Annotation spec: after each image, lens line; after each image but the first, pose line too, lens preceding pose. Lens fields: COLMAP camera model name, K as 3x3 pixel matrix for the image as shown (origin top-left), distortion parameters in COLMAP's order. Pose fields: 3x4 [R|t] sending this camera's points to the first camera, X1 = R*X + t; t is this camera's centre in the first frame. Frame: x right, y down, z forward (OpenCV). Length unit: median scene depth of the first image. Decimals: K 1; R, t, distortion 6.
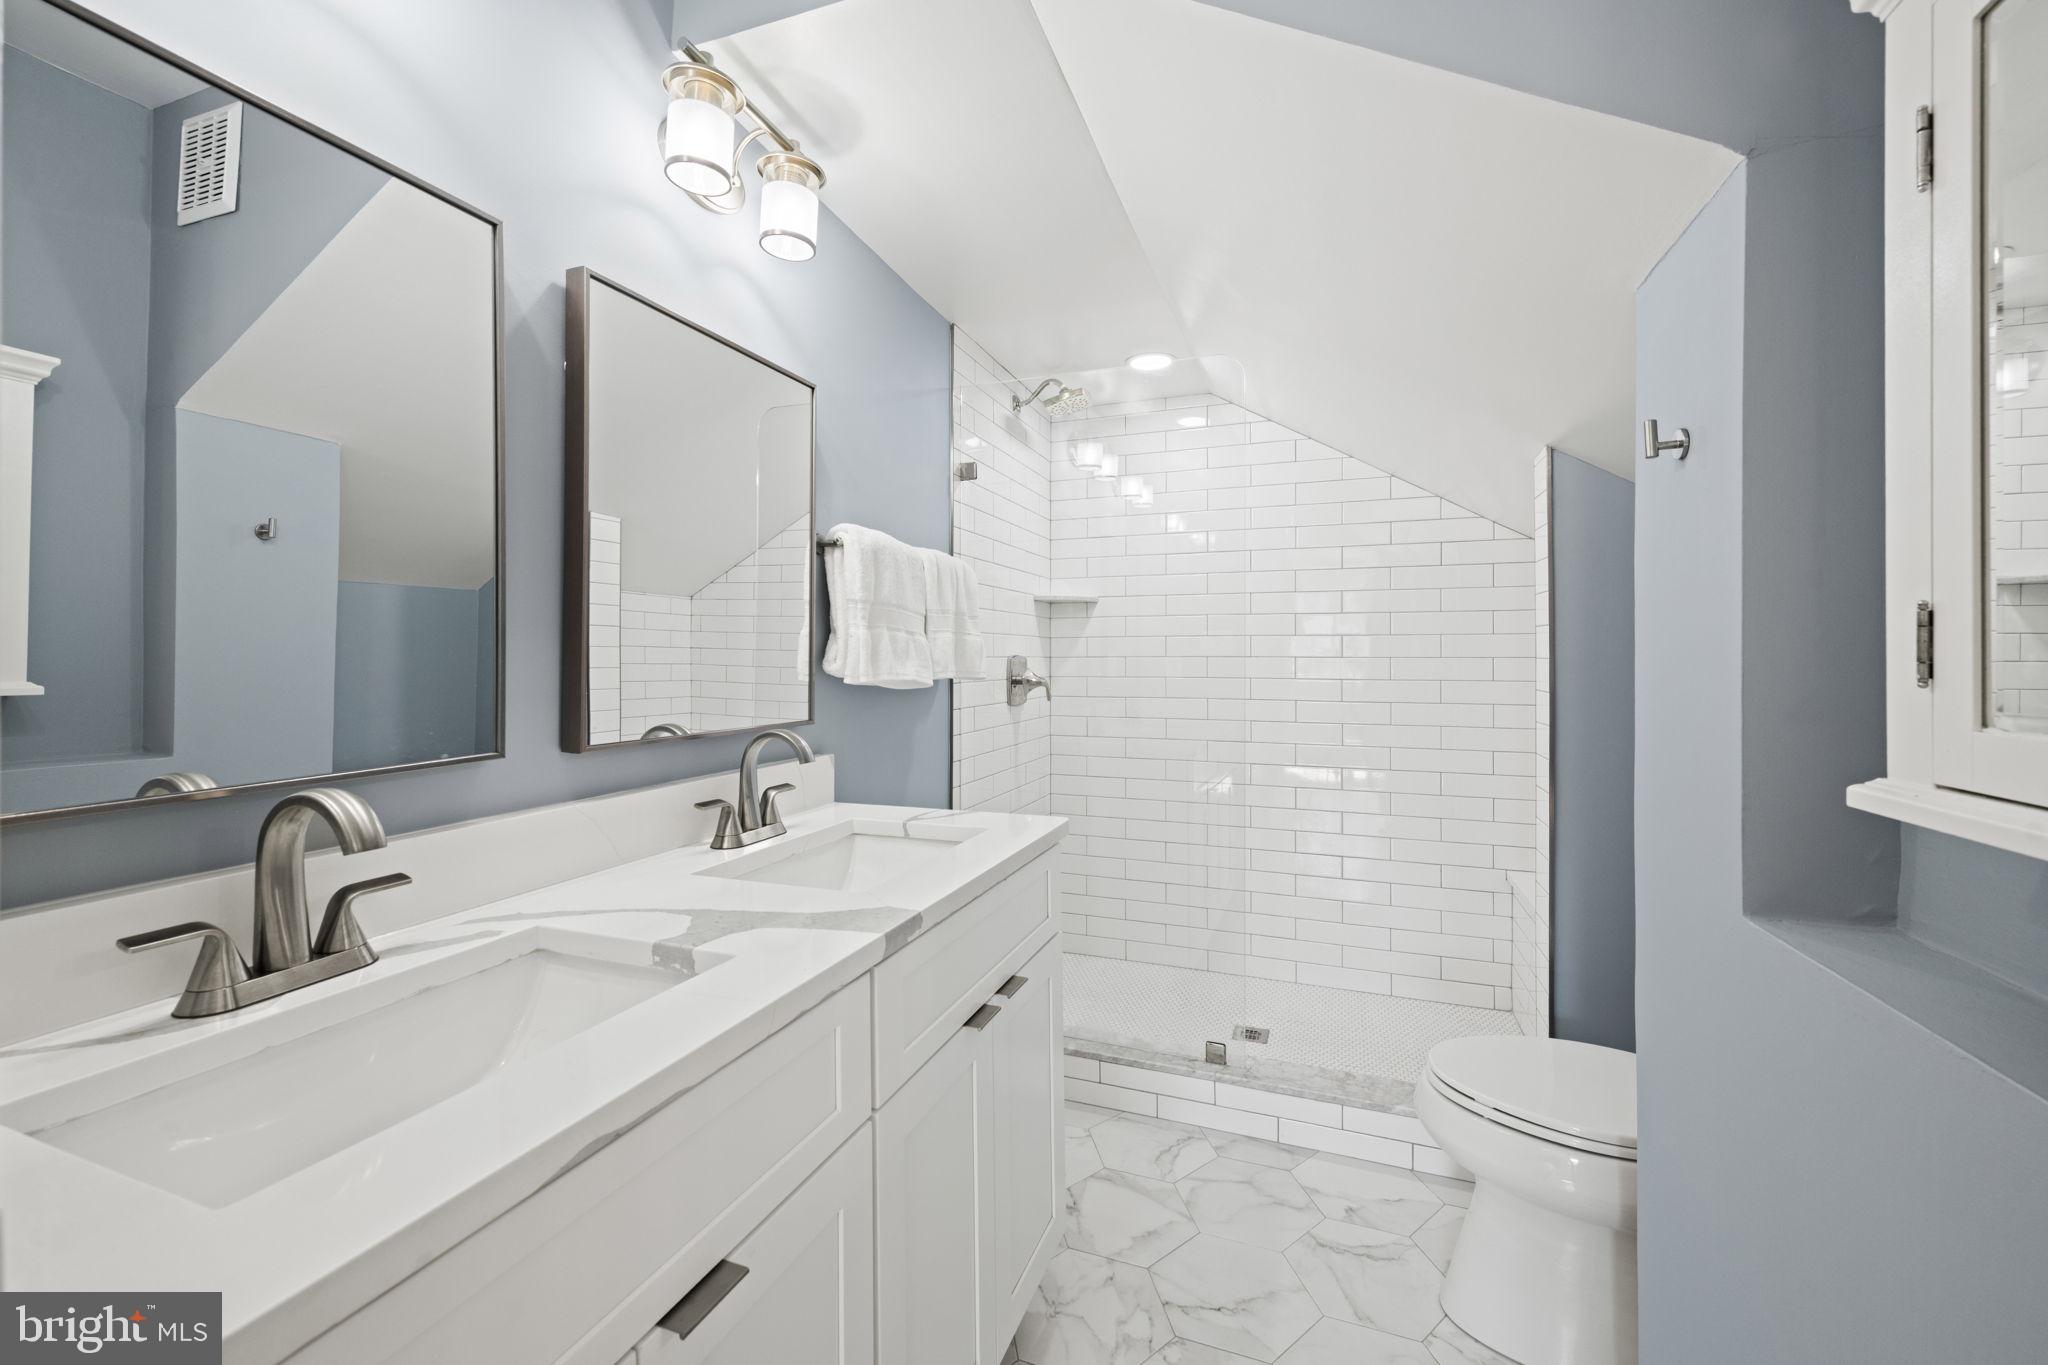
lens RADIAL K [[823.5, 0, 1034.7], [0, 823.5, 675.3], [0, 0, 1]] dist [0.003444, 0.000268]
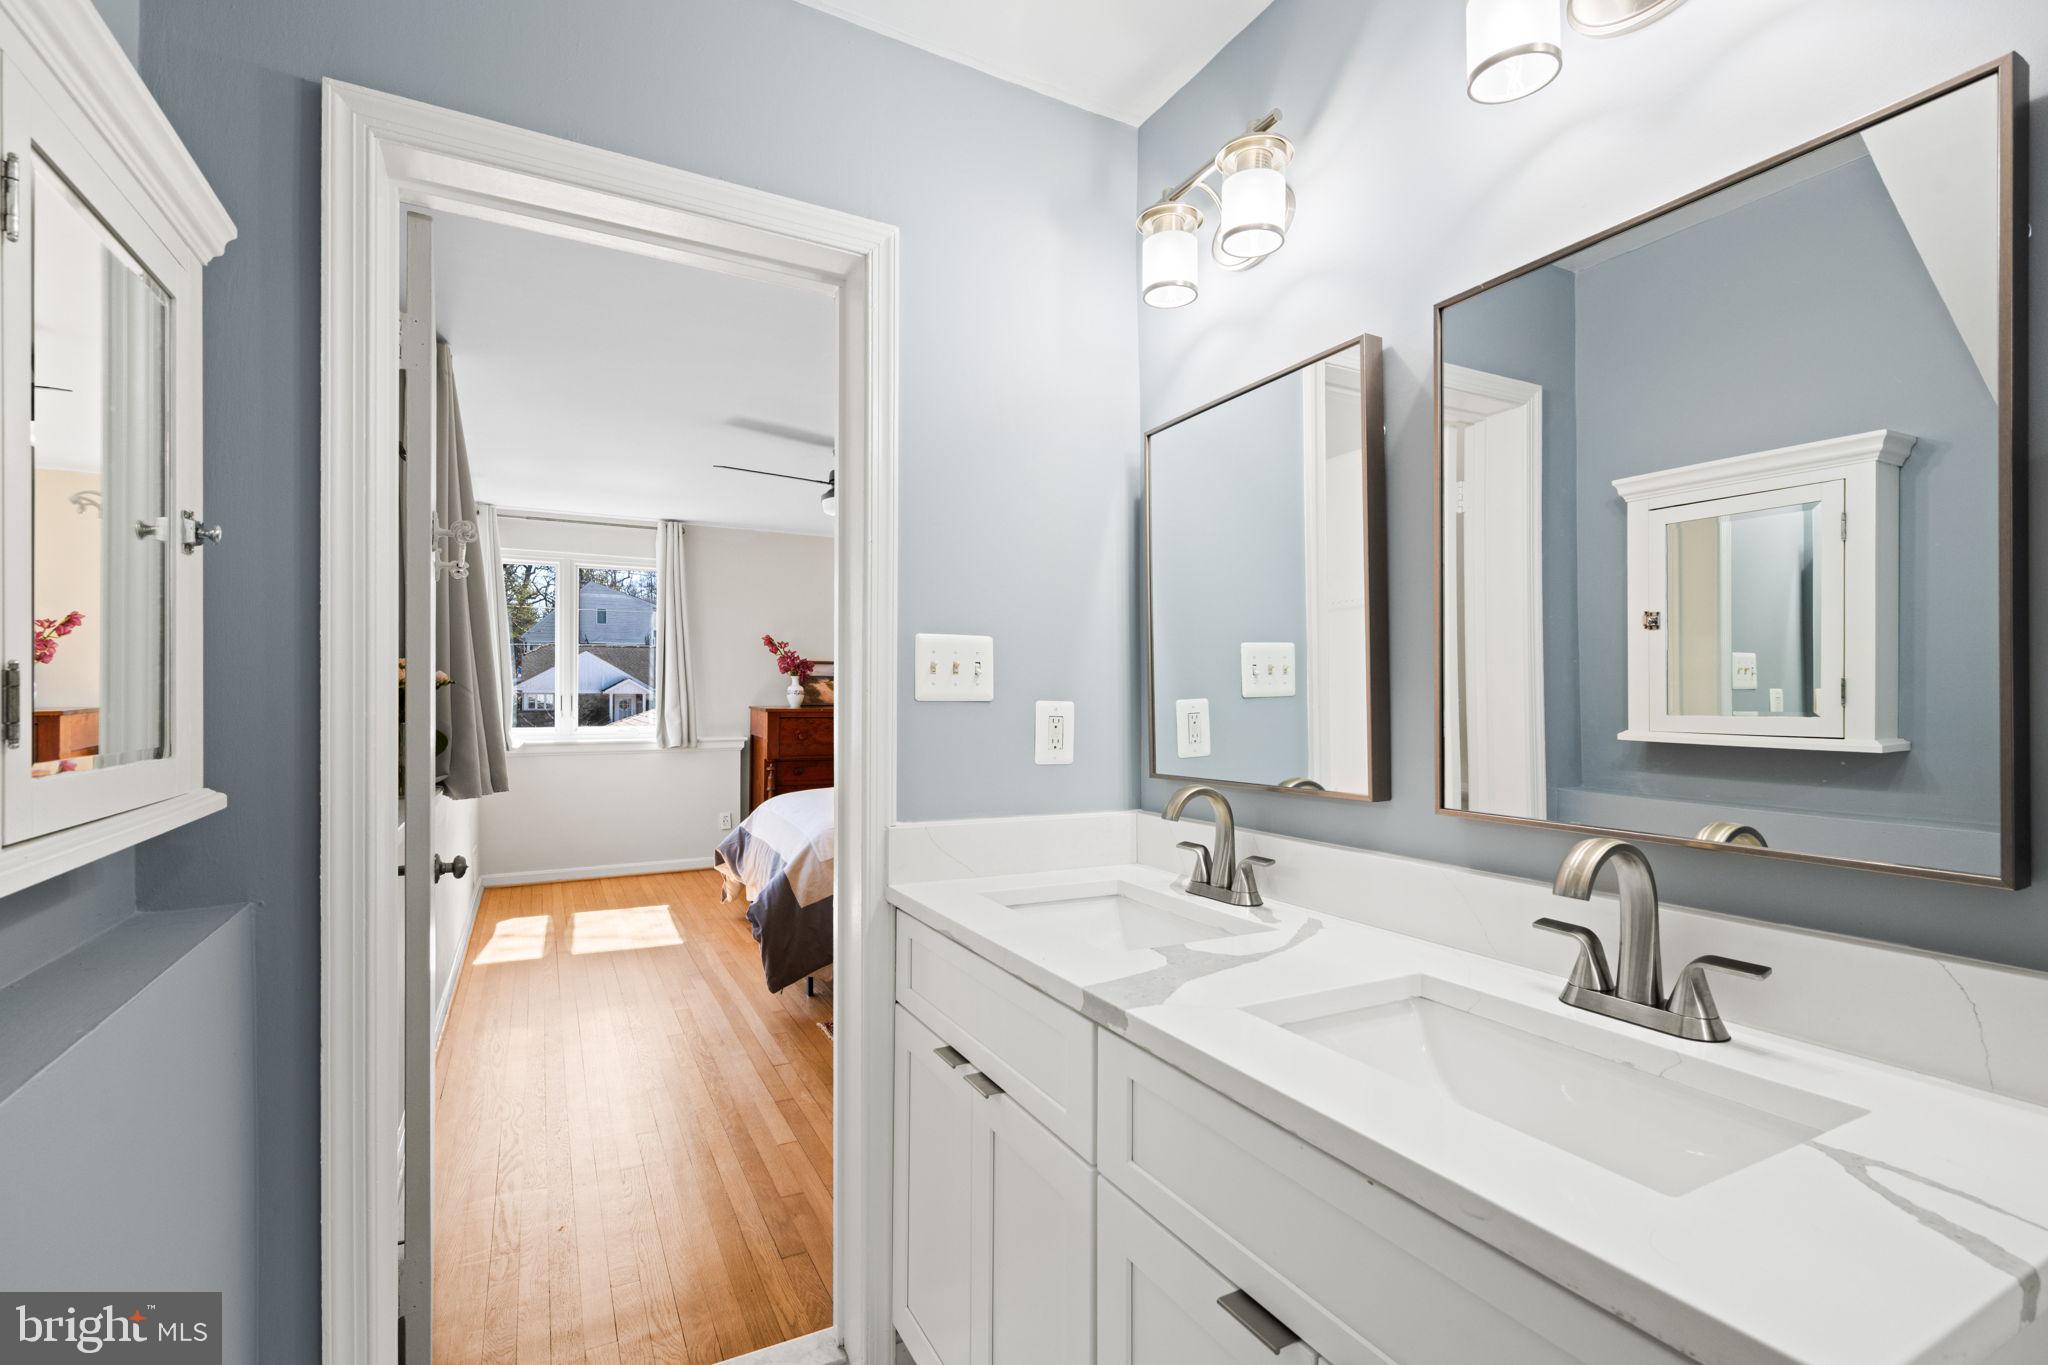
lens RADIAL K [[901.1, 0, 1024.0], [0, 901.1, 682.5], [0, 0, 1]] dist [0.001318, 0.000093]
pose [[-0.674665, -0.013011, -0.738010, 0.621486], [-0.011657, 0.999908, -0.006972, -0.046977], [0.738032, 0.003900, -0.674754, 1.570154]]
